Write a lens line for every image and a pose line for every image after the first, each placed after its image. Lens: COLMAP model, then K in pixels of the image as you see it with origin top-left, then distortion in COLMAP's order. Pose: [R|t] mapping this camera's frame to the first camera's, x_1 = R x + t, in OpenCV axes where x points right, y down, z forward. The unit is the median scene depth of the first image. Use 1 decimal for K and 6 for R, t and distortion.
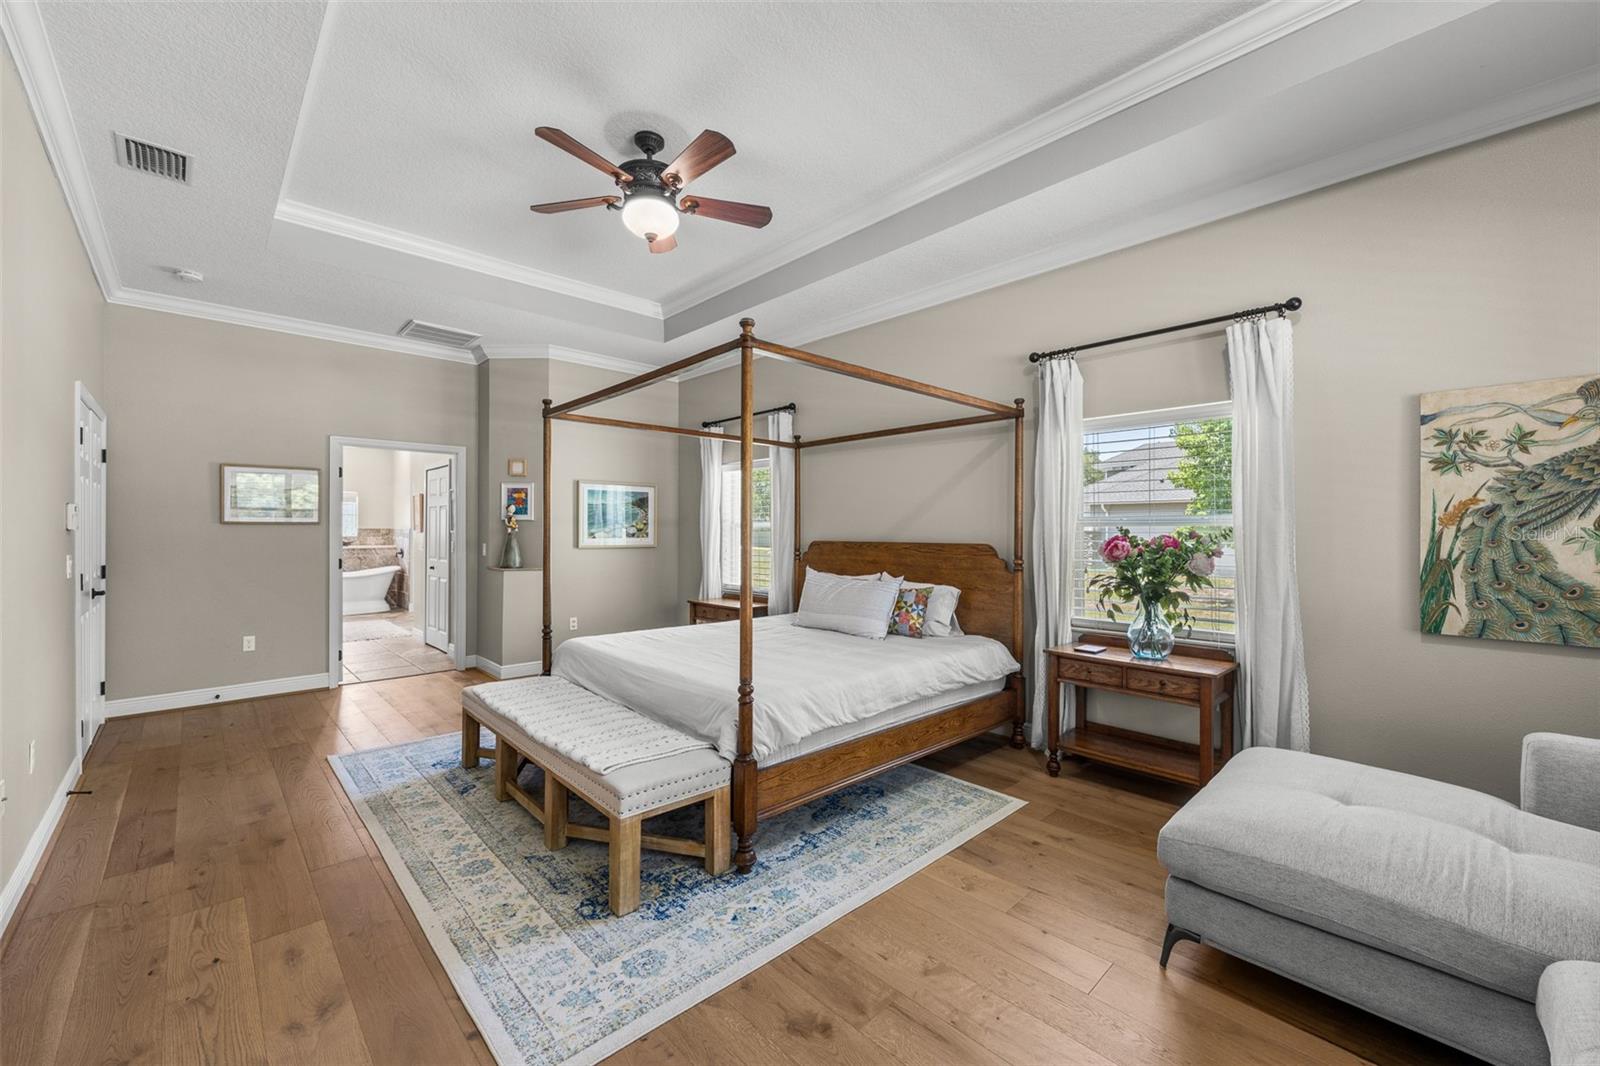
lens RADIAL K [[638.8, 0, 800.4], [0, 638.8, 528.6], [0, 0, 1]] dist [-0.000156, -0.000203]
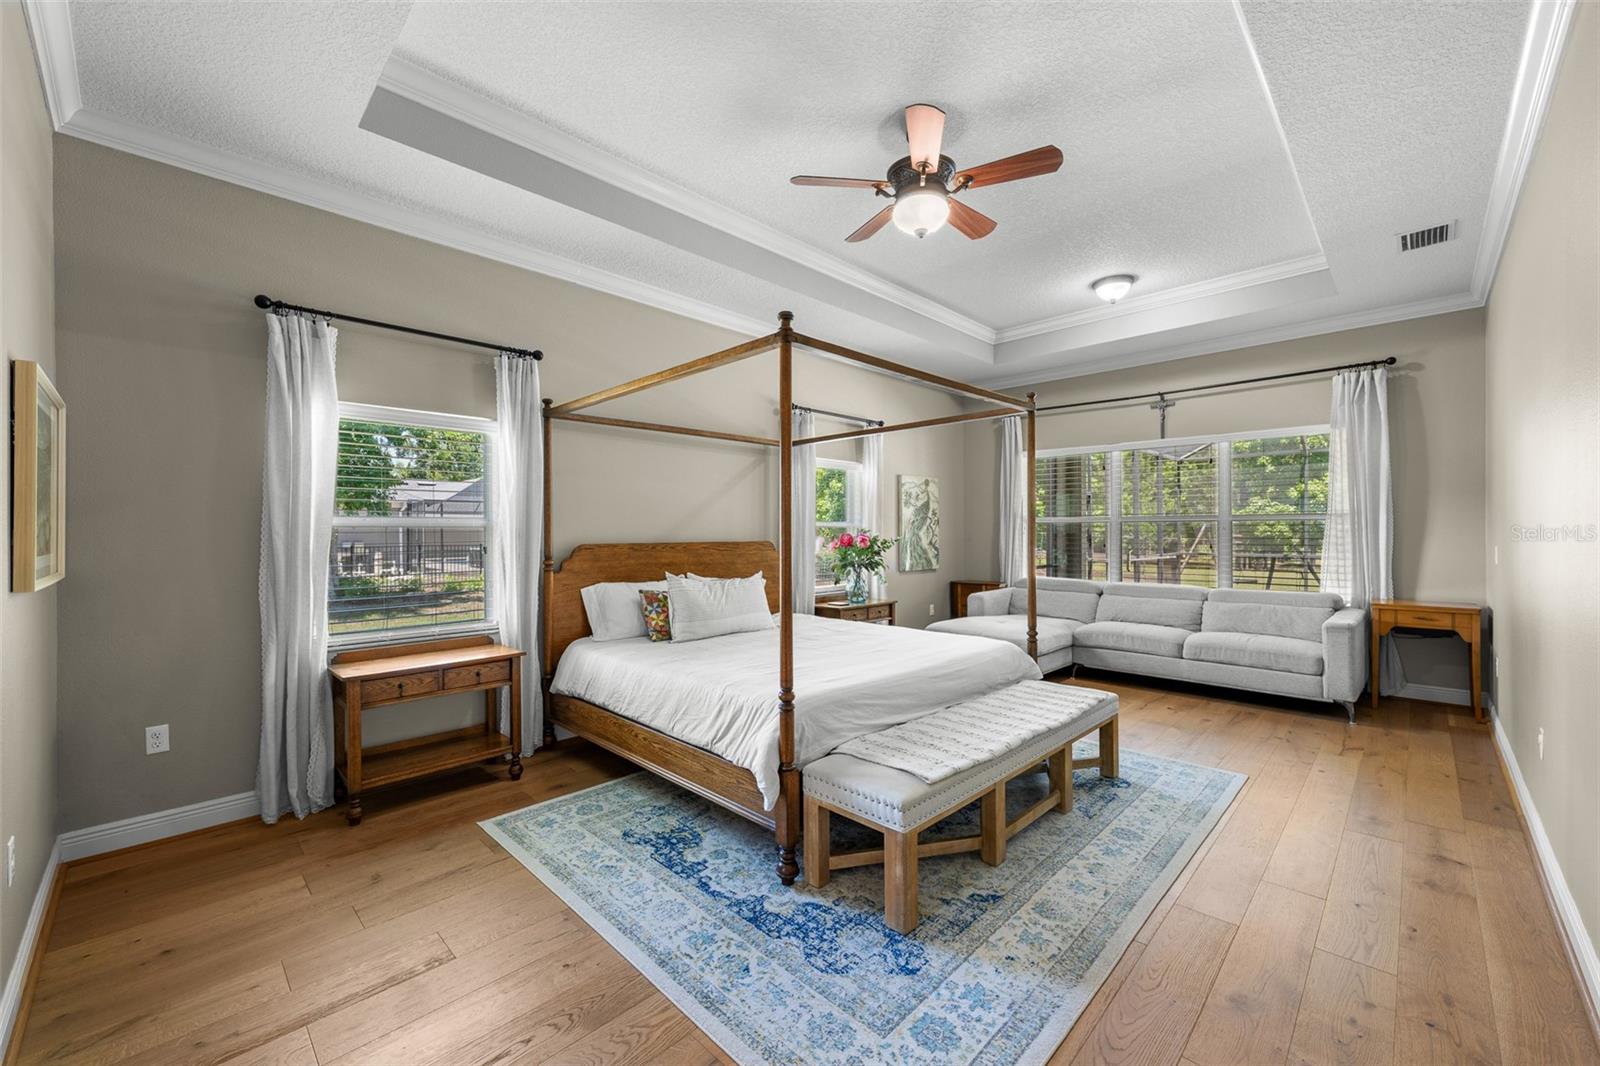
lens RADIAL K [[633.1, 0, 799.2], [0, 633.1, 531.3], [0, 0, 1]] dist [-0.000566, 0.000028]
pose [[-0.036959, 0.000214, 0.999317, -1.288614], [0.001101, 0.999999, -0.000173, 0.006188], [-0.999316, 0.001094, -0.036960, 1.310232]]
